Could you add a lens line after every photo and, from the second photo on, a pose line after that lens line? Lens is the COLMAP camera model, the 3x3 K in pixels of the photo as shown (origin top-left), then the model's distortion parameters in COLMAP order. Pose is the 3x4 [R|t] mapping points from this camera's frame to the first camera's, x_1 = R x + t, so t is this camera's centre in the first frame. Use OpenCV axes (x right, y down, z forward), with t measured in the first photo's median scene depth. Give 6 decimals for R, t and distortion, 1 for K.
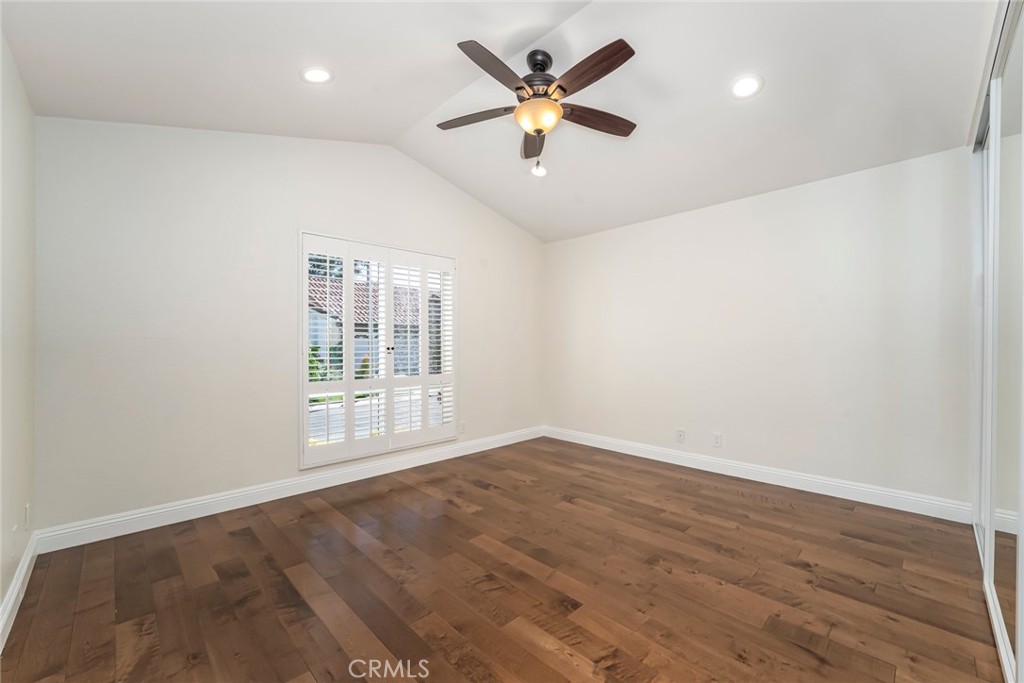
lens RADIAL K [[412.7, 0, 516.4], [0, 412.7, 338.7], [0, 0, 1]] dist [-0.012216, 0.000174]
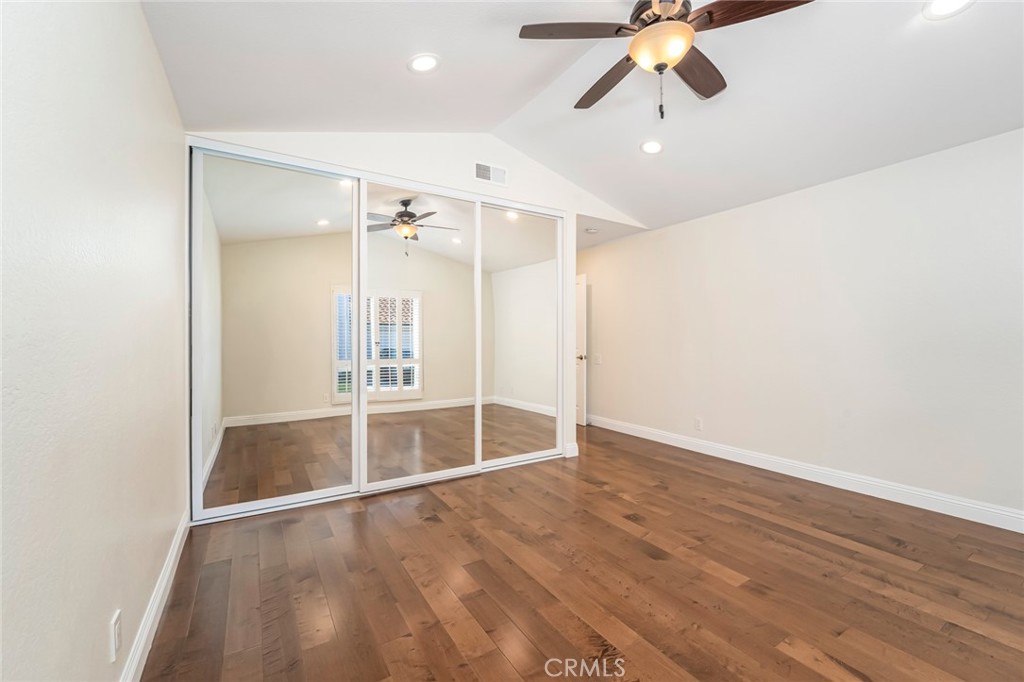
lens RADIAL K [[417.8, 0, 514.3], [0, 417.8, 347.9], [0, 0, 1]] dist [-0.011083, 0.000792]
pose [[-0.976600, -0.006351, 0.214970, 0.182976], [-0.004691, 0.999955, 0.008230, 0.027415], [-0.215013, 0.007029, -0.976586, 2.091196]]
